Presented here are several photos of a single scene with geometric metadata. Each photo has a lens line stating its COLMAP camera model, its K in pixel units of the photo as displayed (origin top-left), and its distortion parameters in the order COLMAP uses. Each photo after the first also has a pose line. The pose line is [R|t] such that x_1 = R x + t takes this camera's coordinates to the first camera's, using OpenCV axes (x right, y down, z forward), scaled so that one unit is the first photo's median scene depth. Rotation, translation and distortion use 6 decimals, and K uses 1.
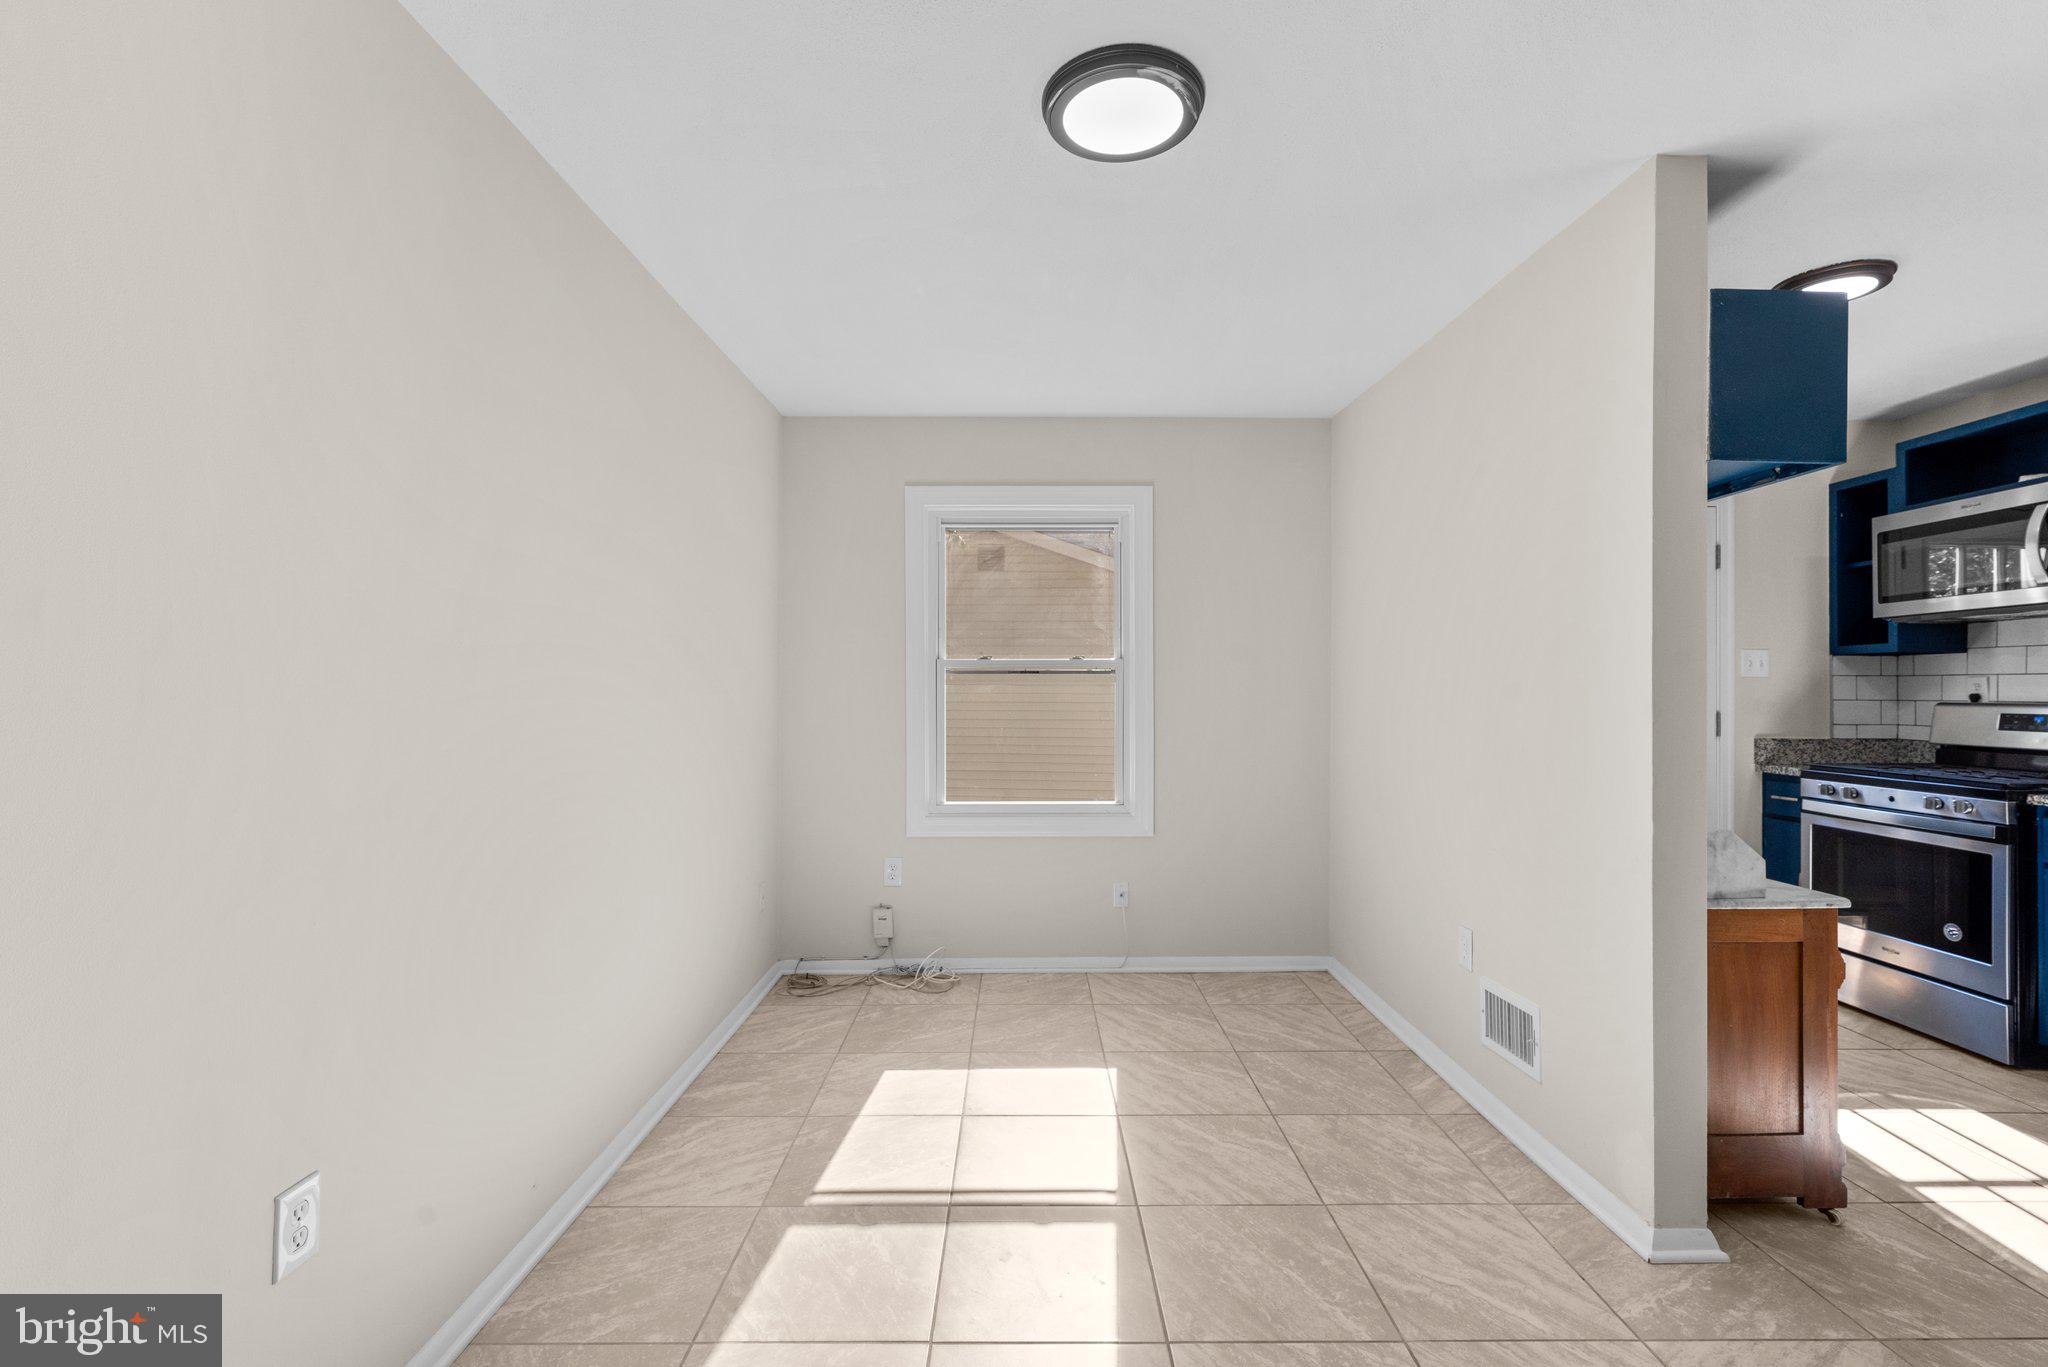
lens RADIAL K [[914.3, 0, 1026.6], [0, 914.3, 681.5], [0, 0, 1]] dist [-0.000087, -0.000497]
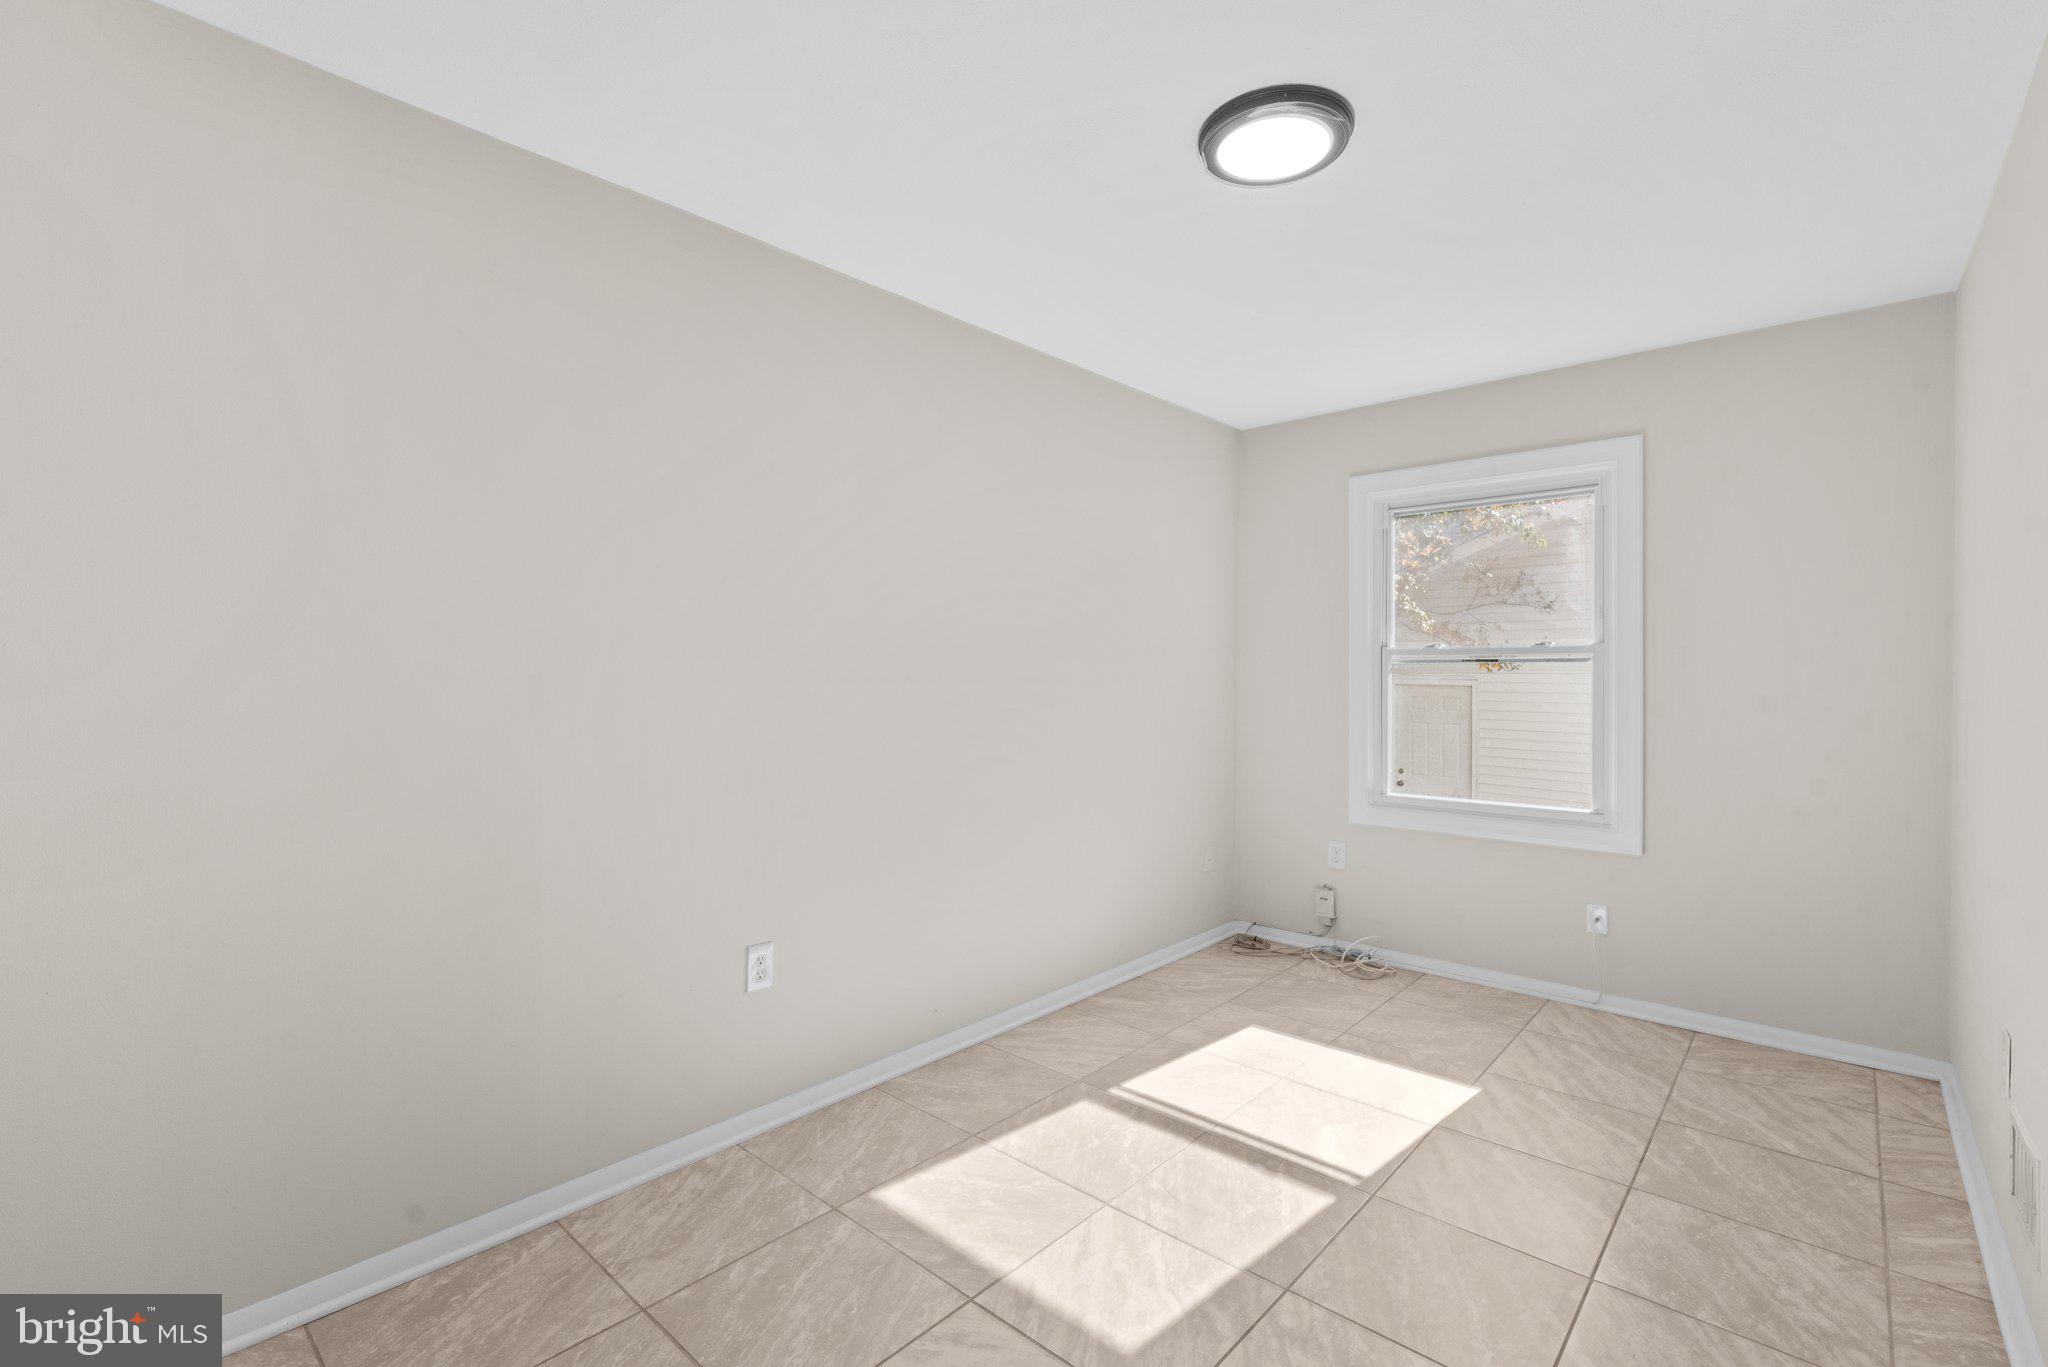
lens RADIAL K [[914.3, 0, 1016.7], [0, 914.3, 678.5], [0, 0, 1]] dist [-0.000087, -0.000497]
pose [[0.735231, 0.007677, -0.677773, 0.311156], [-0.001385, 0.999951, 0.009823, -0.000015], [0.677815, -0.006284, 0.735206, 0.003860]]
